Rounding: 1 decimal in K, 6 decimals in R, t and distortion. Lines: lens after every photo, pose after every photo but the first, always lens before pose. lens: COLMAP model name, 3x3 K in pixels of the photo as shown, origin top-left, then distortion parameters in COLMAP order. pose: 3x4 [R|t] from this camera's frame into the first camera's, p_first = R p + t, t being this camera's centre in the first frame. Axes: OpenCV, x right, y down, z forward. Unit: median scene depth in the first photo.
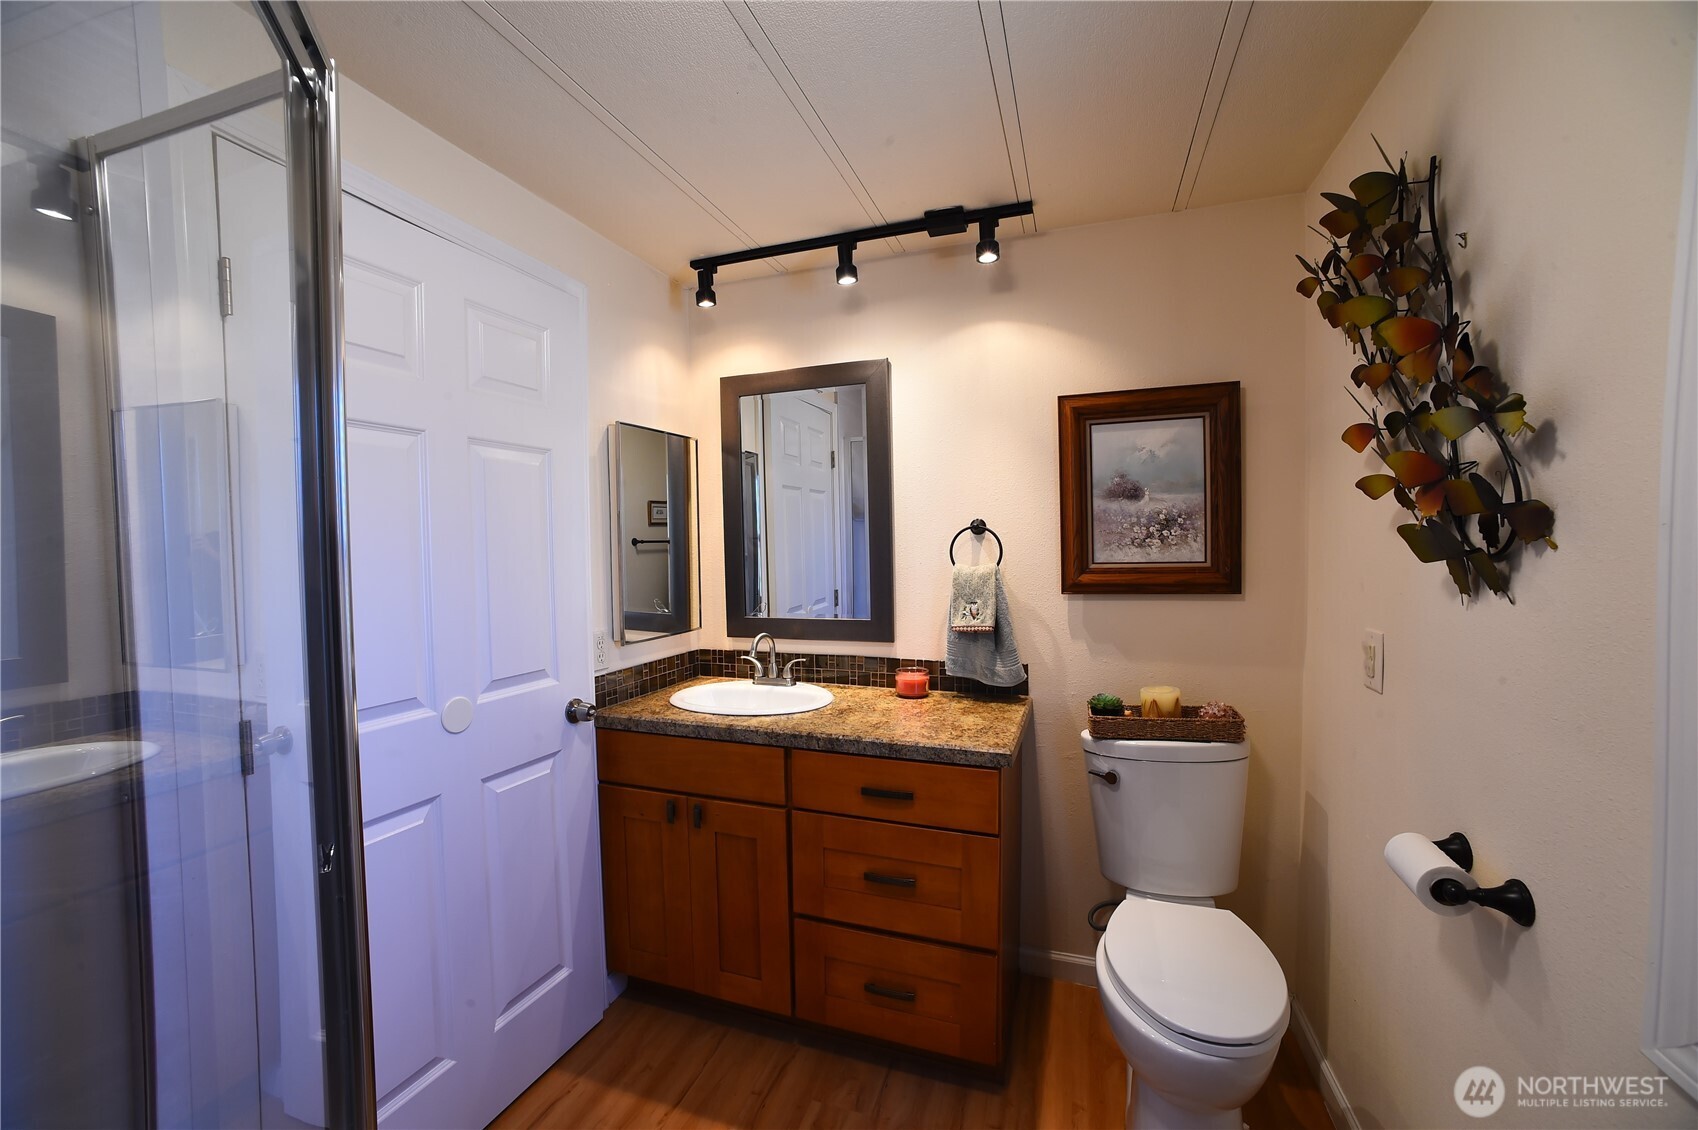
lens RADIAL K [[670.3, 0, 840.1], [0, 670.3, 566.2], [0, 0, 1]] dist [-0.065428, 0.029526]
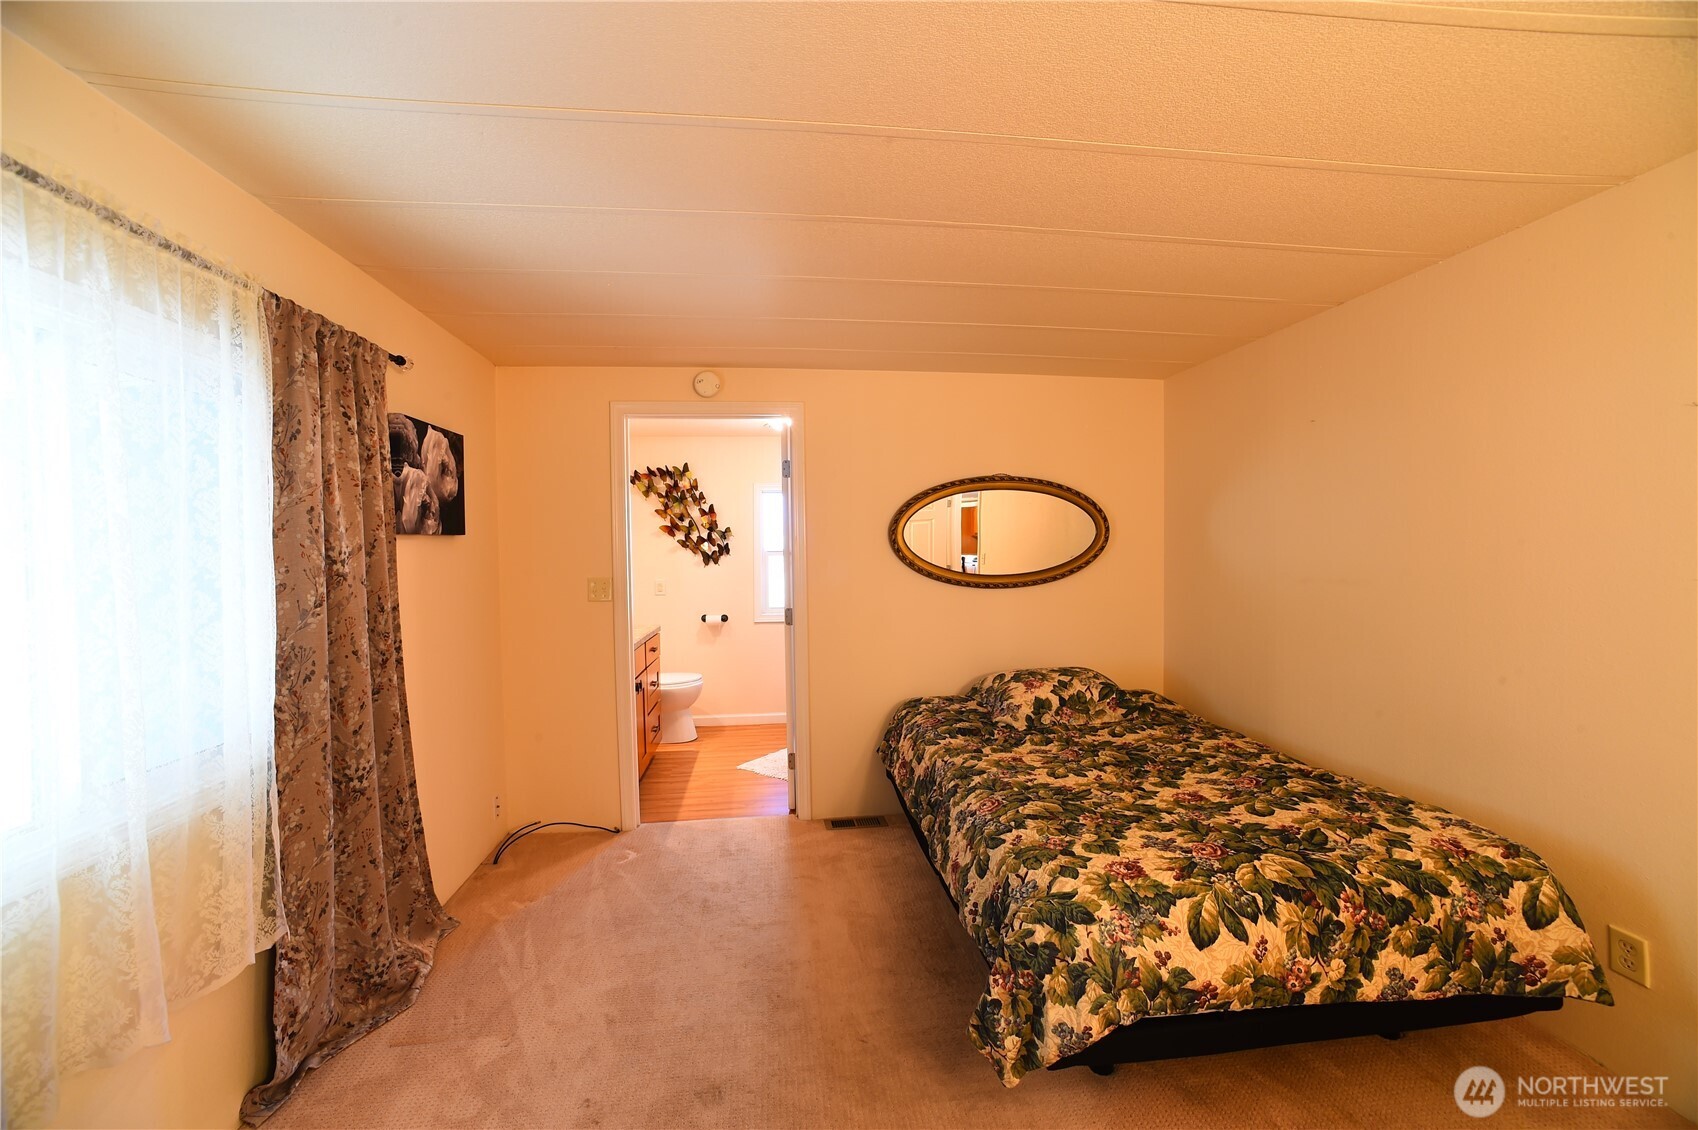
lens RADIAL K [[670.3, 0, 840.1], [0, 670.3, 566.2], [0, 0, 1]] dist [-0.065428, 0.029526]
pose [[-0.427258, -0.004494, 0.904119, -2.267754], [0.053652, 0.998099, 0.030315, -0.026289], [-0.902537, 0.061460, -0.426204, 1.231733]]
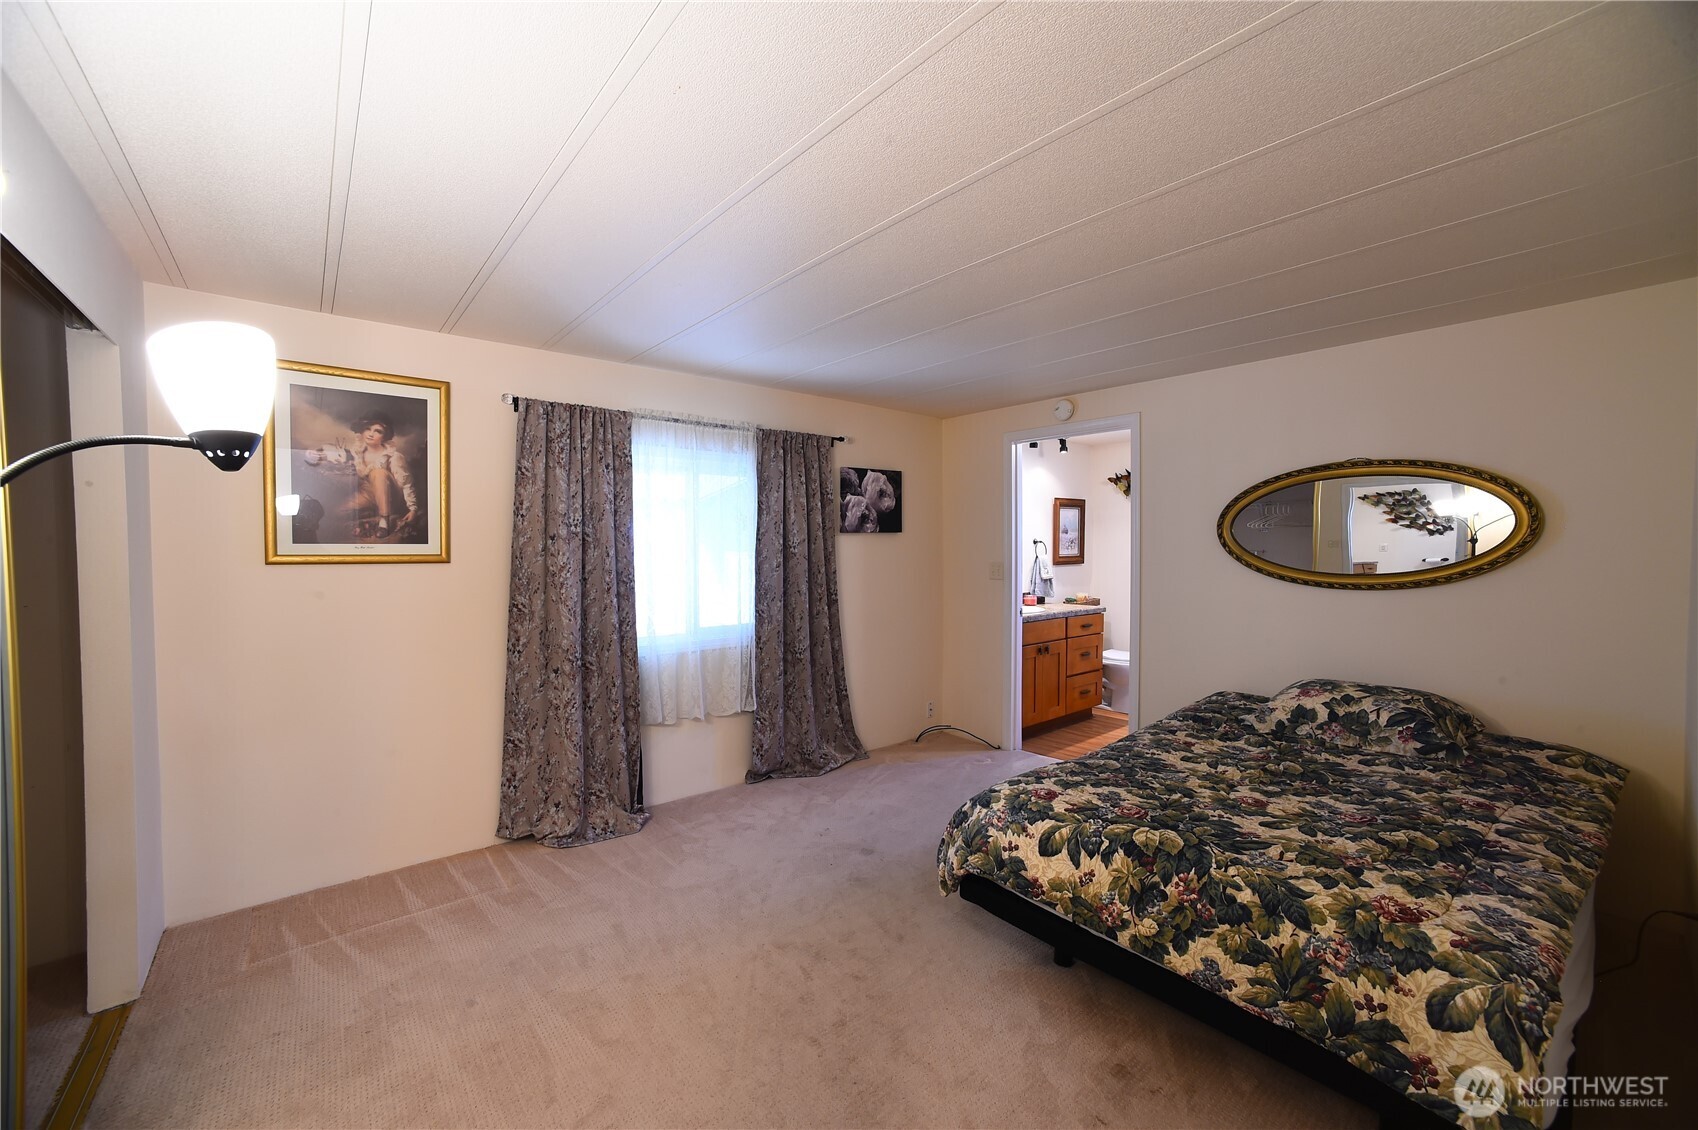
lens RADIAL K [[662.4, 0, 849.0], [0, 662.4, 565.0], [0, 0, 1]] dist [-0.063750, 0.033951]
pose [[0.512724, -0.013036, 0.858454, -2.738843], [0.029823, 0.999552, -0.002633, 0.022432], [-0.858035, 0.026952, 0.512883, 0.308175]]
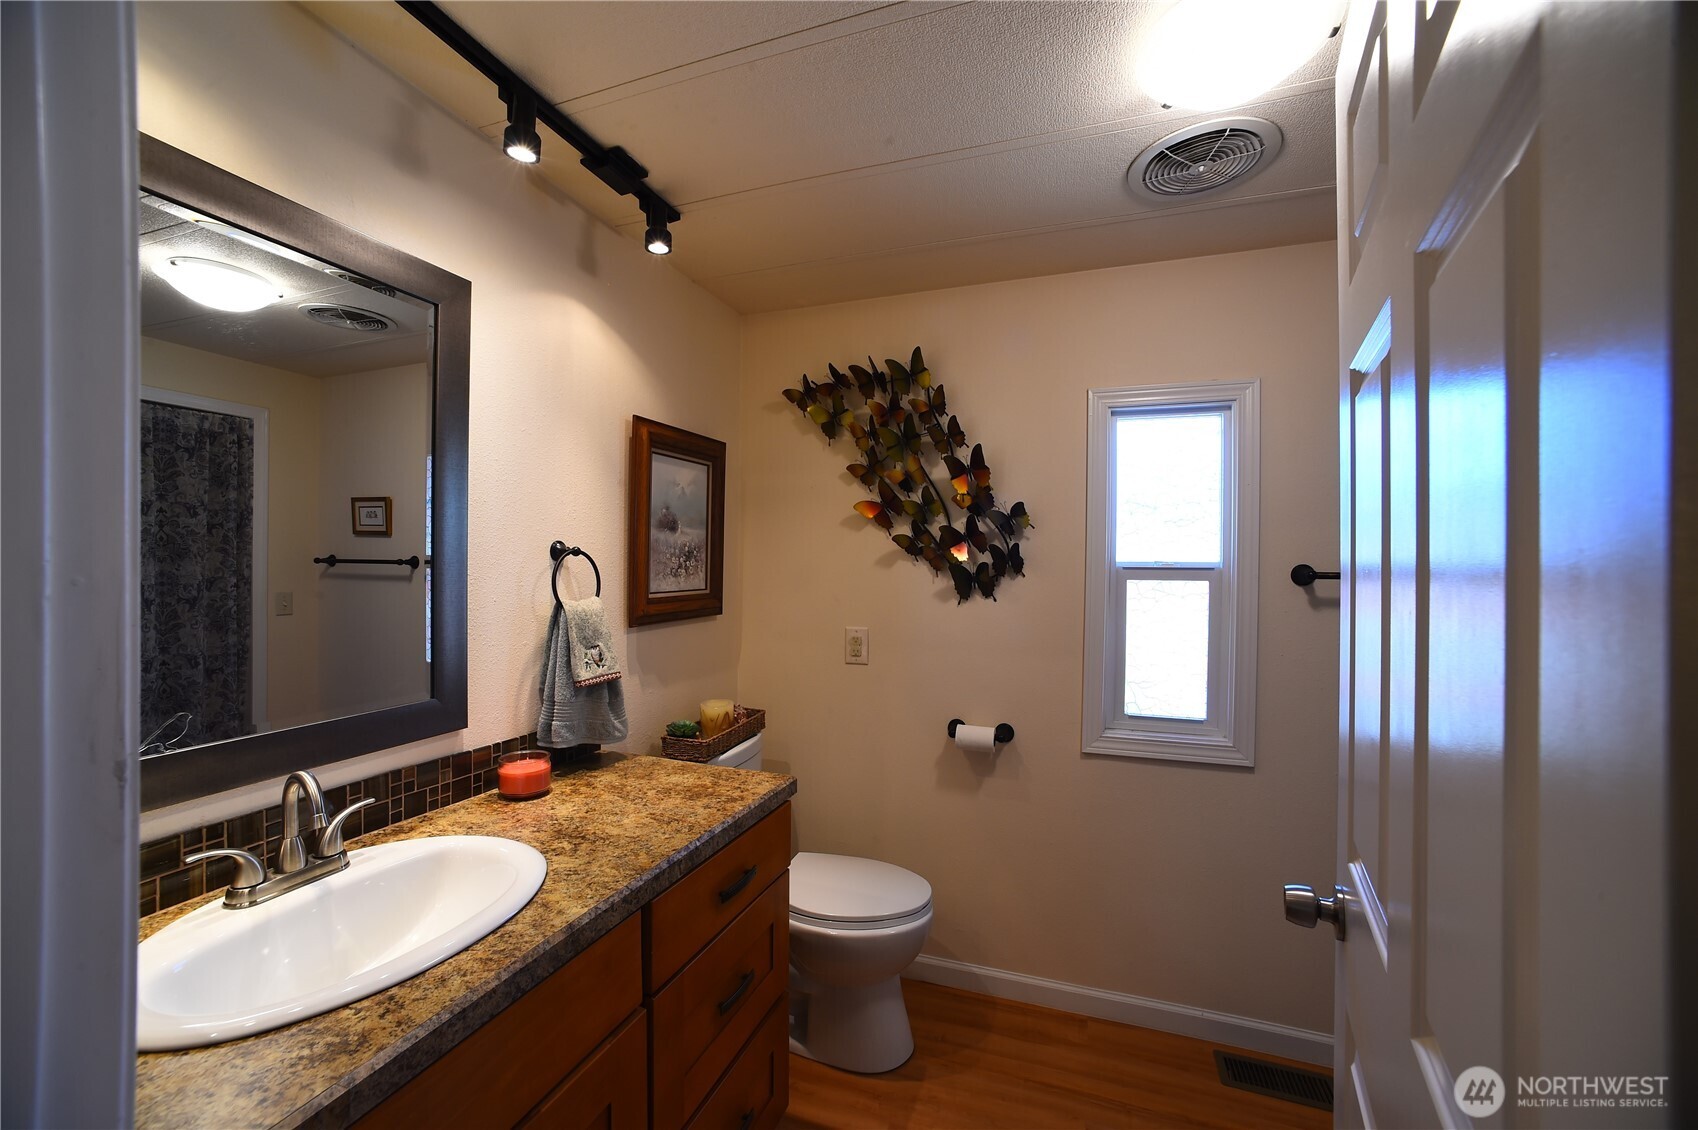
lens RADIAL K [[670.3, 0, 840.1], [0, 670.3, 566.2], [0, 0, 1]] dist [-0.065428, 0.029526]
pose [[0.015320, 0.016107, 0.999753, -0.621191], [0.031308, 0.999372, -0.016581, -0.019704], [-0.999392, 0.031554, 0.014806, 0.729917]]
